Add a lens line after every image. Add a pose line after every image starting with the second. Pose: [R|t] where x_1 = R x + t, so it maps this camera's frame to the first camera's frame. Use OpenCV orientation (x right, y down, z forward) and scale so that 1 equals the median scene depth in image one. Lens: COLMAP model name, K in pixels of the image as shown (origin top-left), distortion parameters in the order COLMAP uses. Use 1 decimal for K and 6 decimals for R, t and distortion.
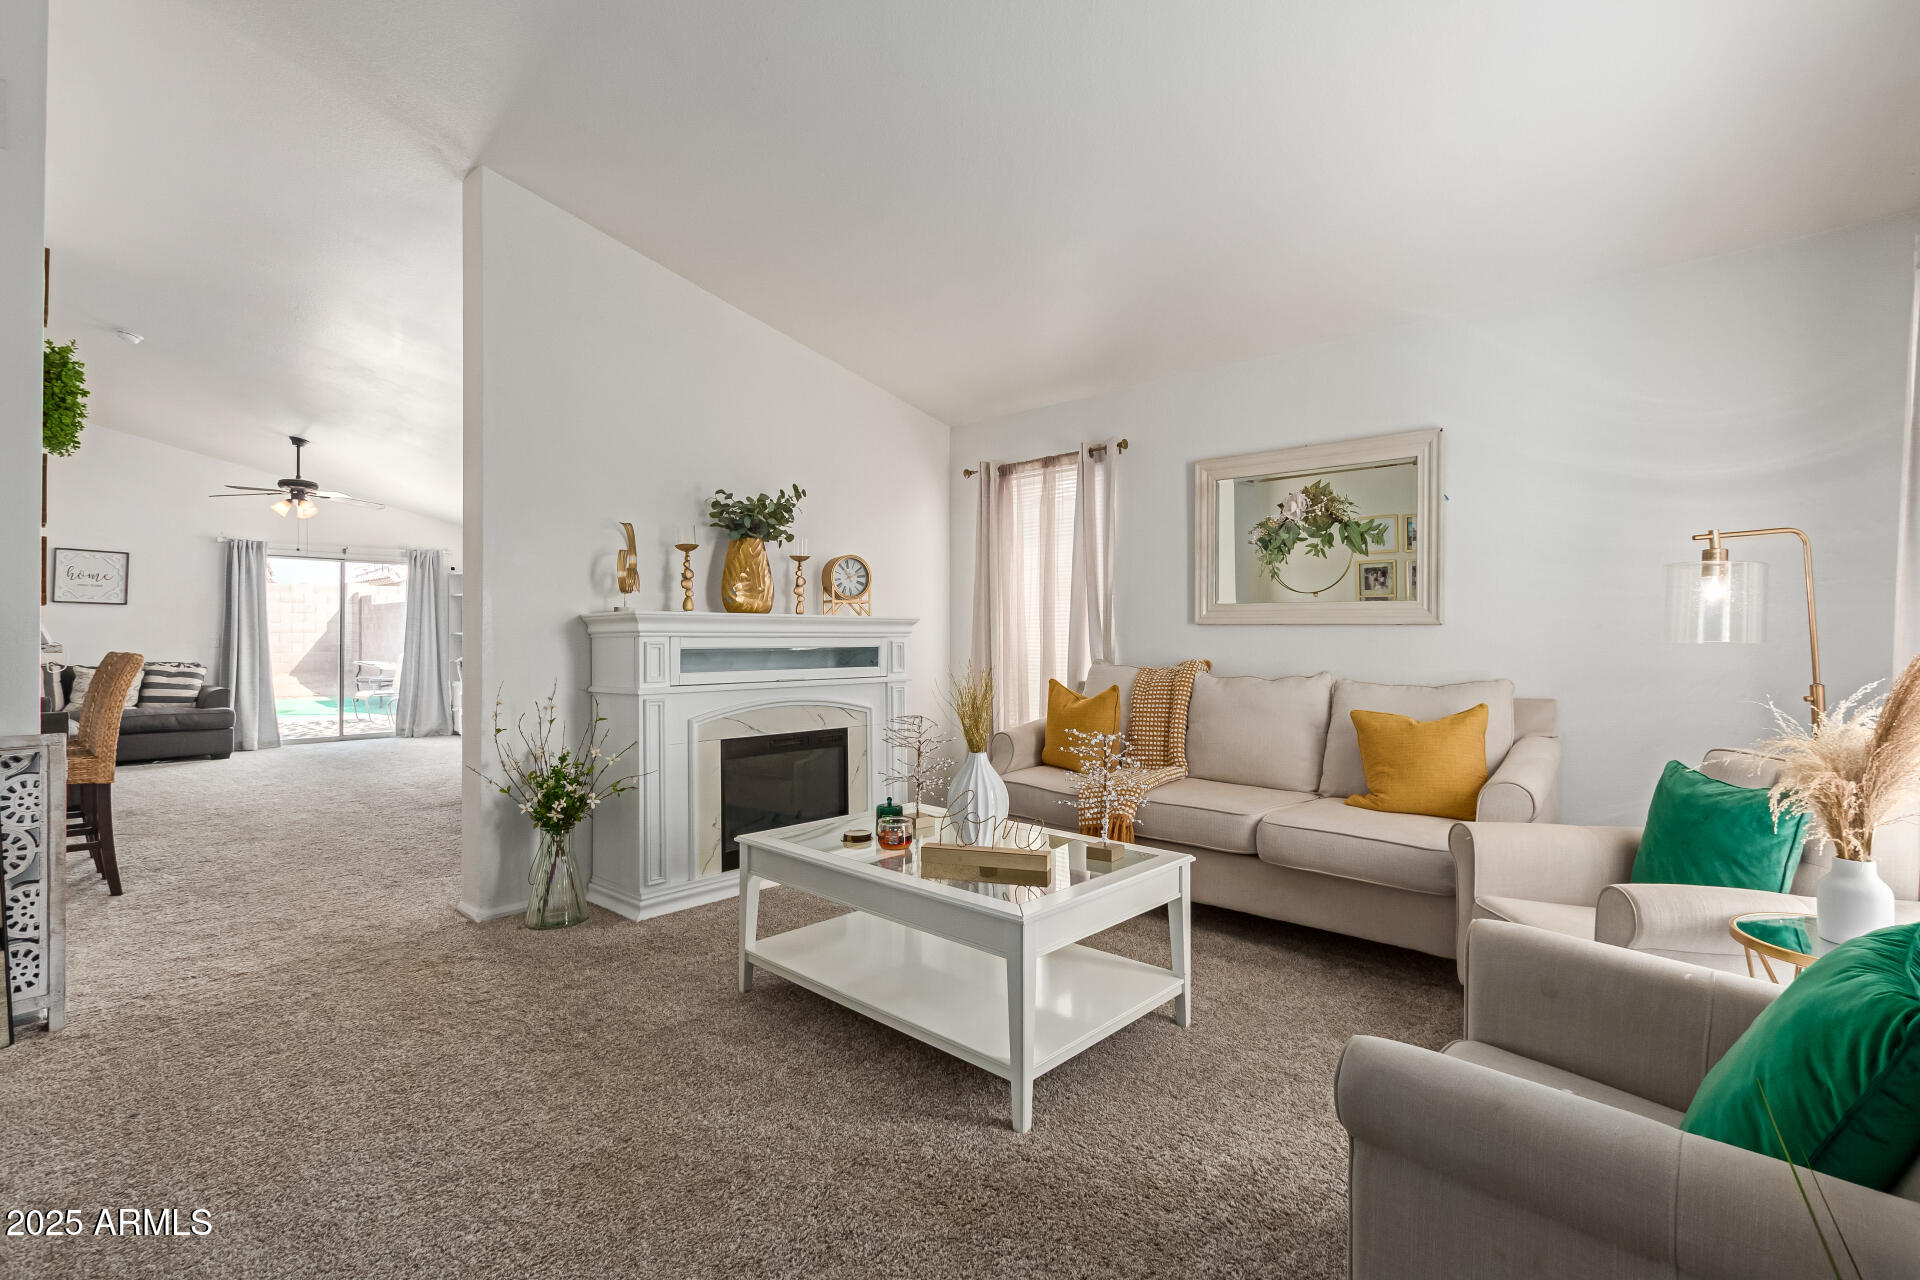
lens RADIAL K [[878.7, 0, 962.1], [0, 878.7, 629.6], [0, 0, 1]] dist [0.009042, -0.004124]
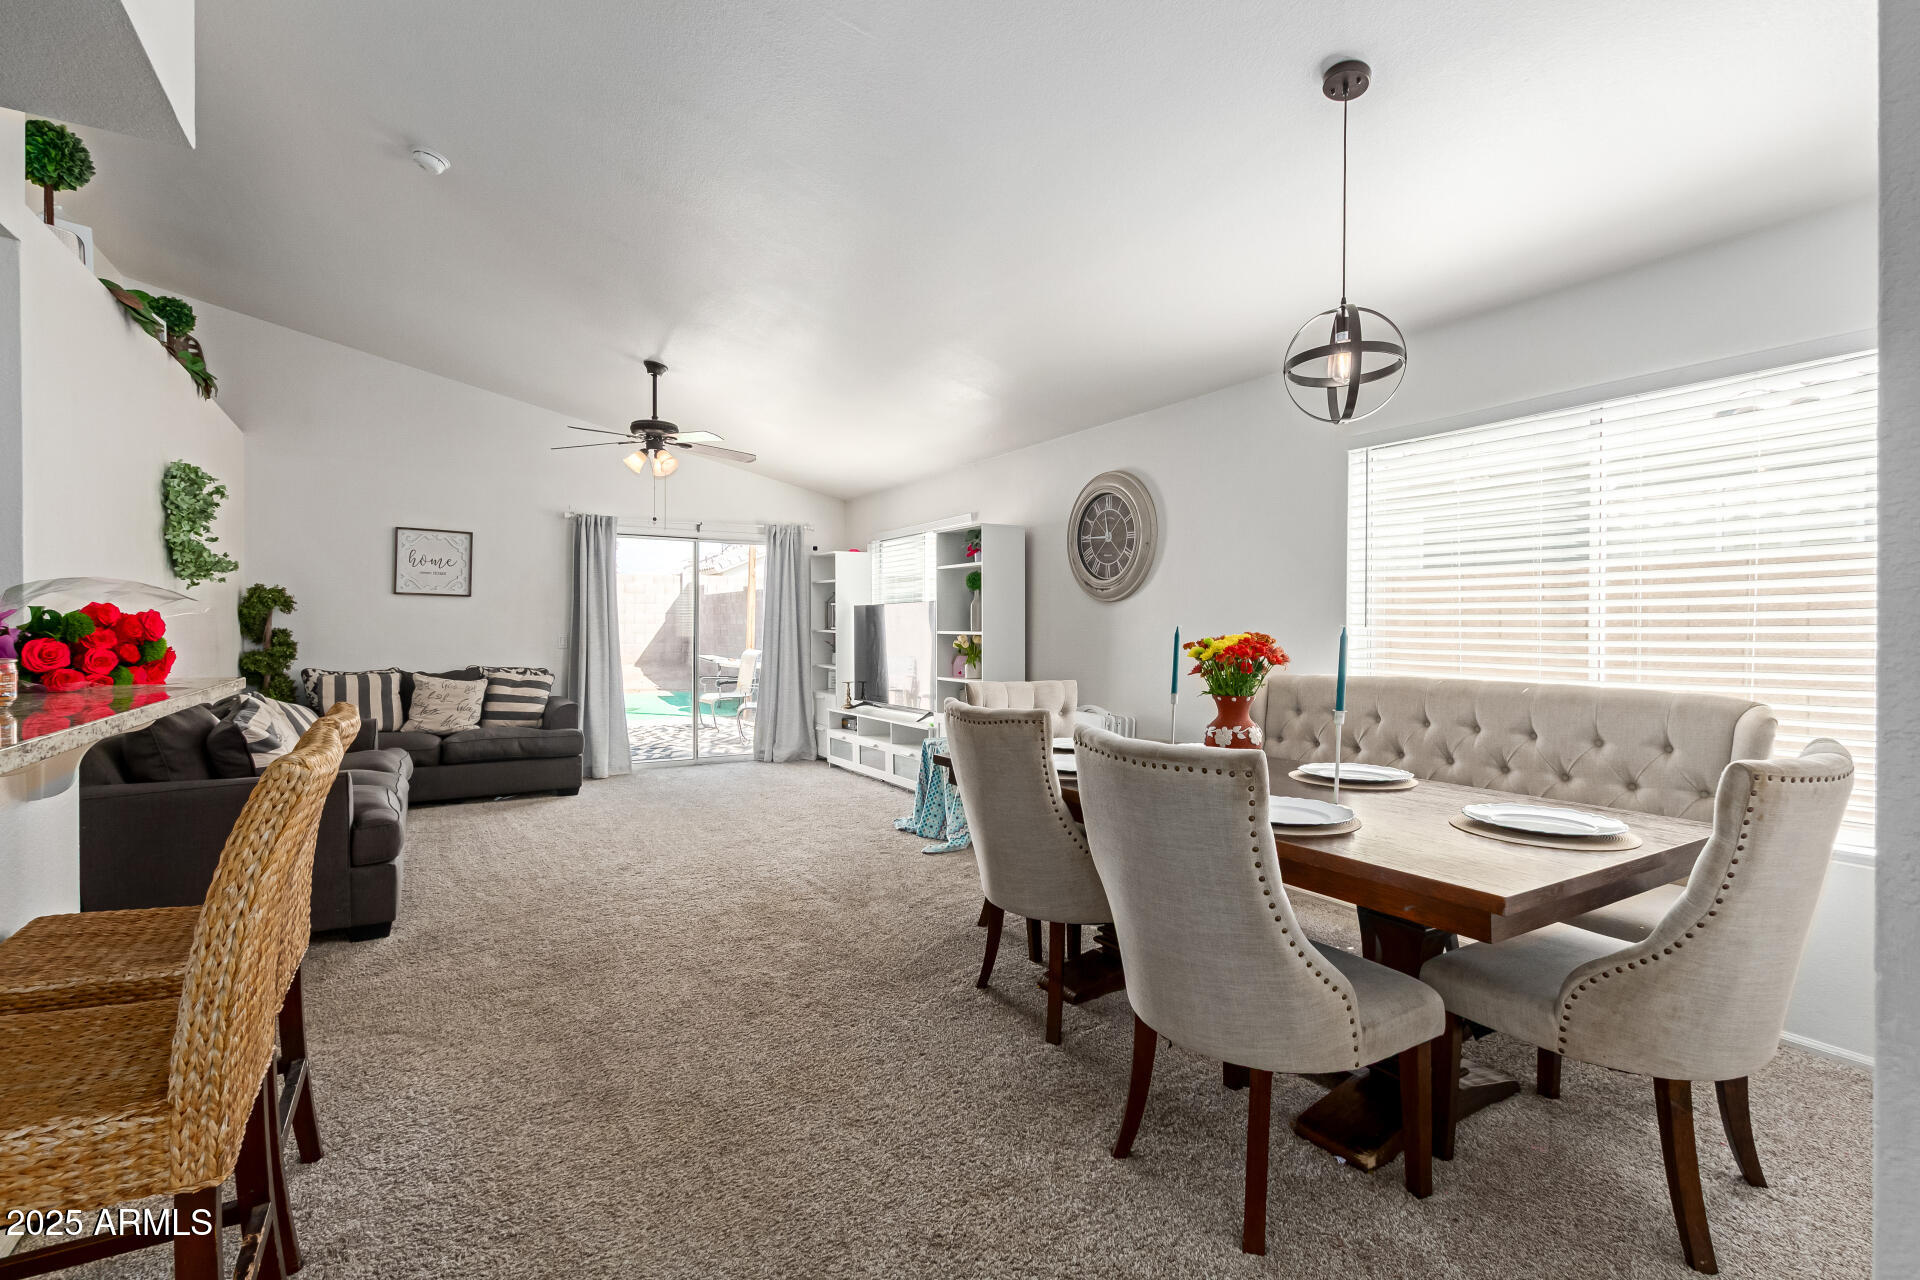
lens RADIAL K [[878.7, 0, 969.3], [0, 878.7, 635.2], [0, 0, 1]] dist [0.009042, -0.004124]
pose [[0.960613, 0.008324, -0.277765, -0.282019], [-0.002560, 0.999774, 0.021106, -0.010928], [0.277878, -0.019564, 0.960417, 0.350227]]
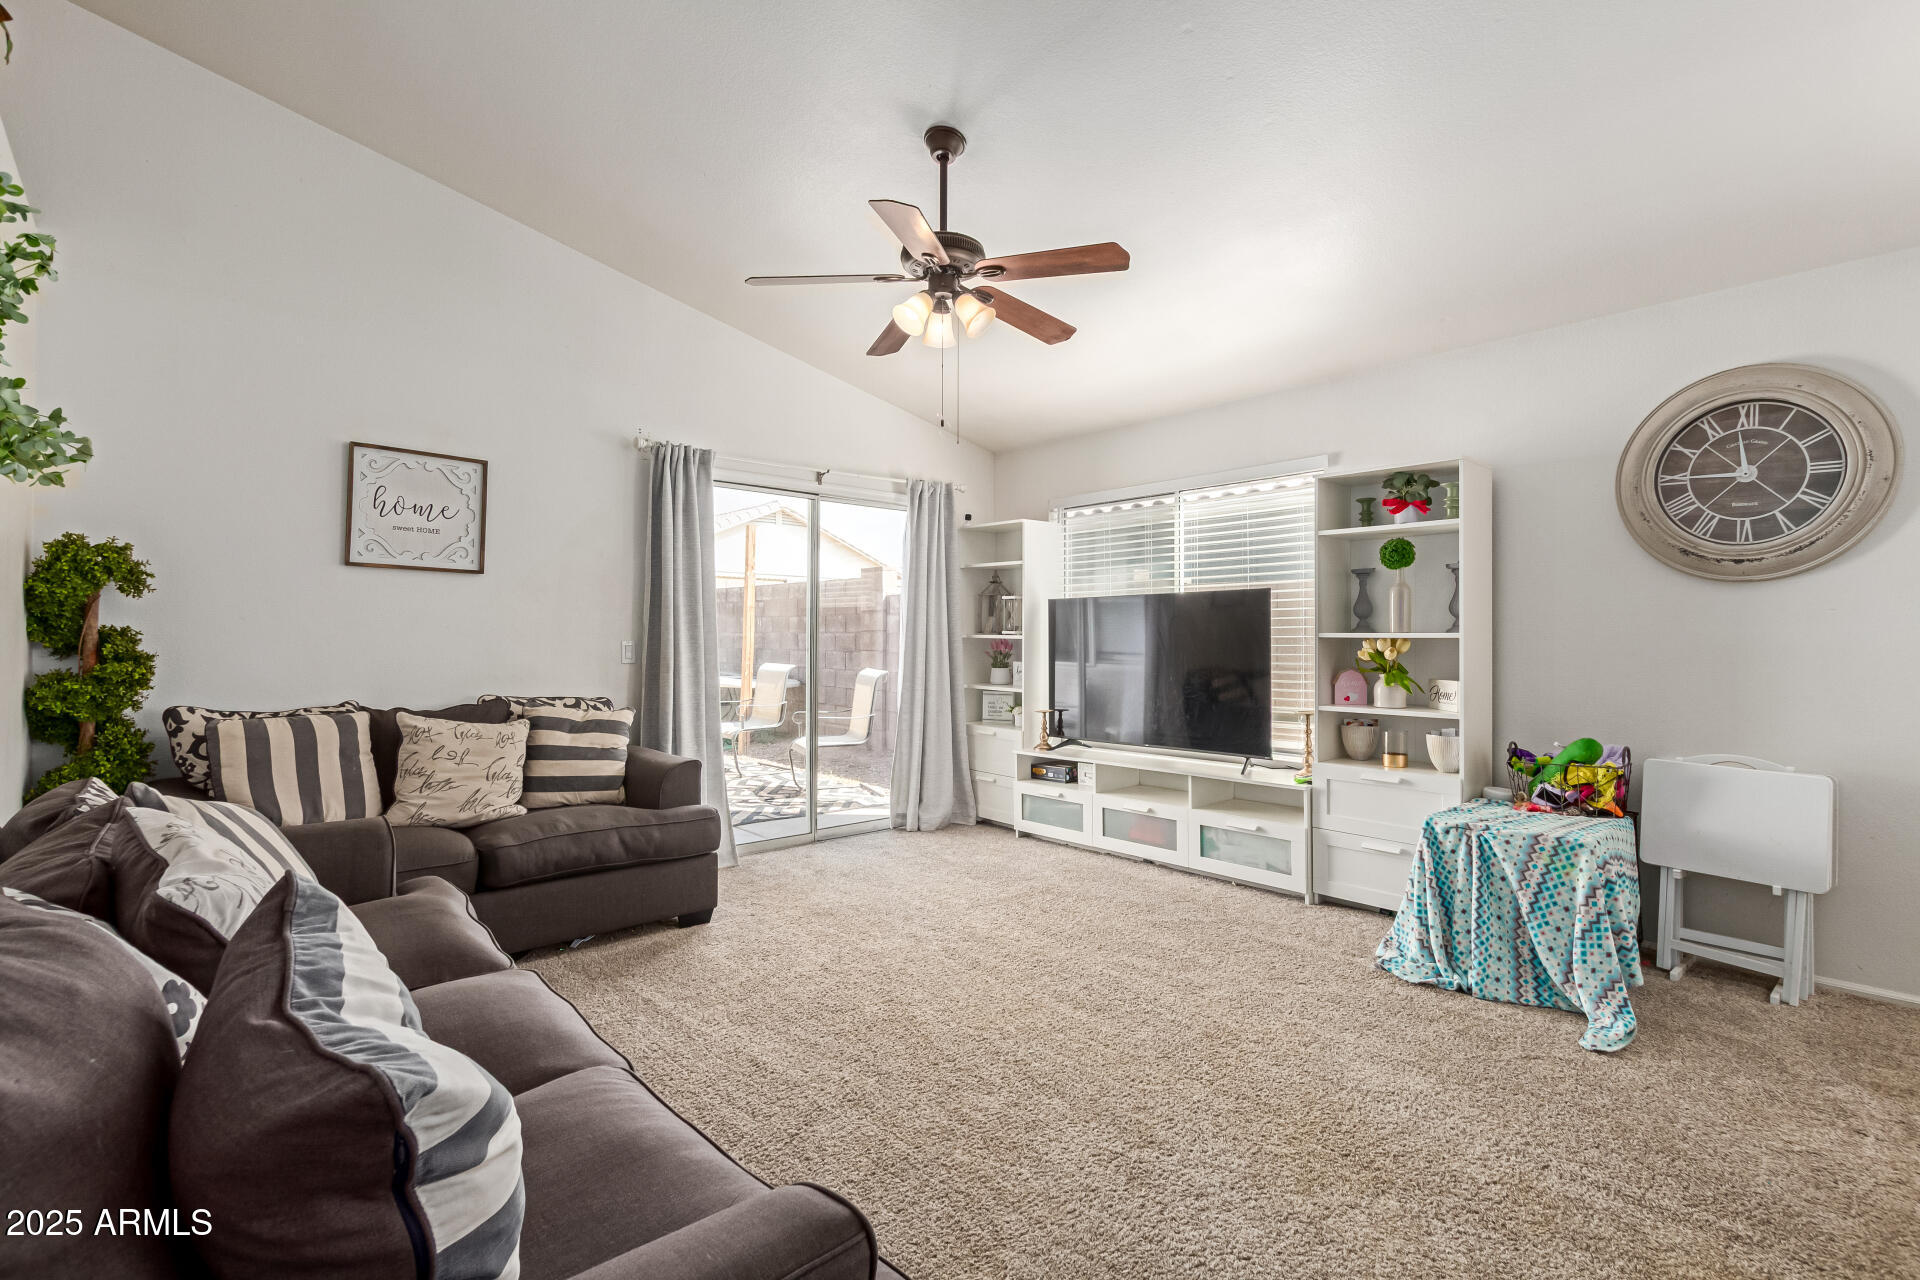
lens RADIAL K [[878.7, 0, 967.4], [0, 878.7, 633.0], [0, 0, 1]] dist [0.009042, -0.004124]
pose [[0.994843, 0.004818, -0.101310, -0.647010], [-0.004489, 0.999984, 0.003480, 0.000170], [0.101325, -0.003007, 0.994849, 0.566979]]
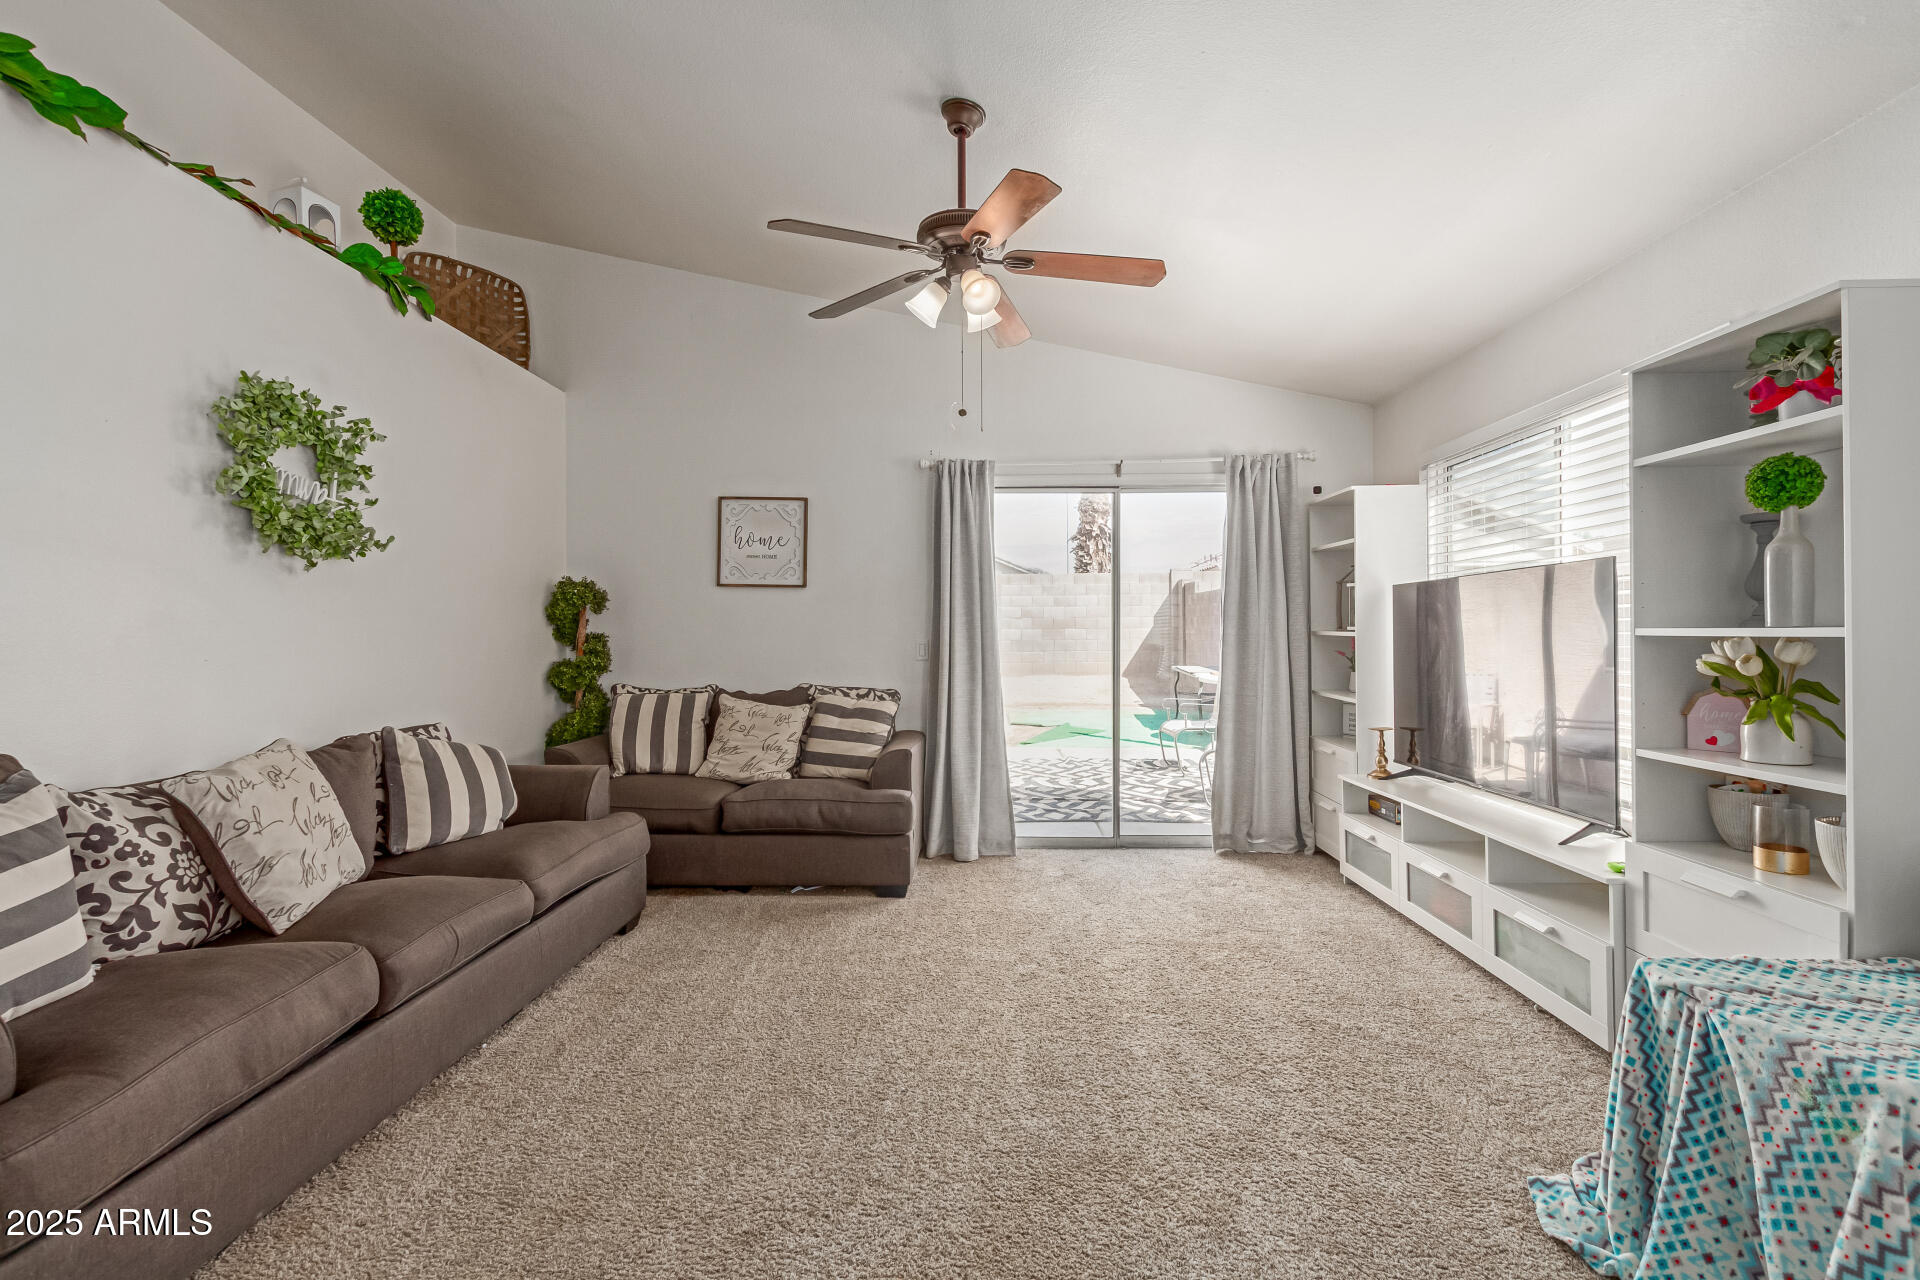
lens RADIAL K [[878.7, 0, 963.1], [0, 878.7, 634.6], [0, 0, 1]] dist [0.009042, -0.004124]
pose [[0.650771, 0.001744, -0.759272, -0.437280], [0.009797, 0.999895, 0.010694, -0.002174], [0.759211, -0.014398, 0.650686, 0.700550]]
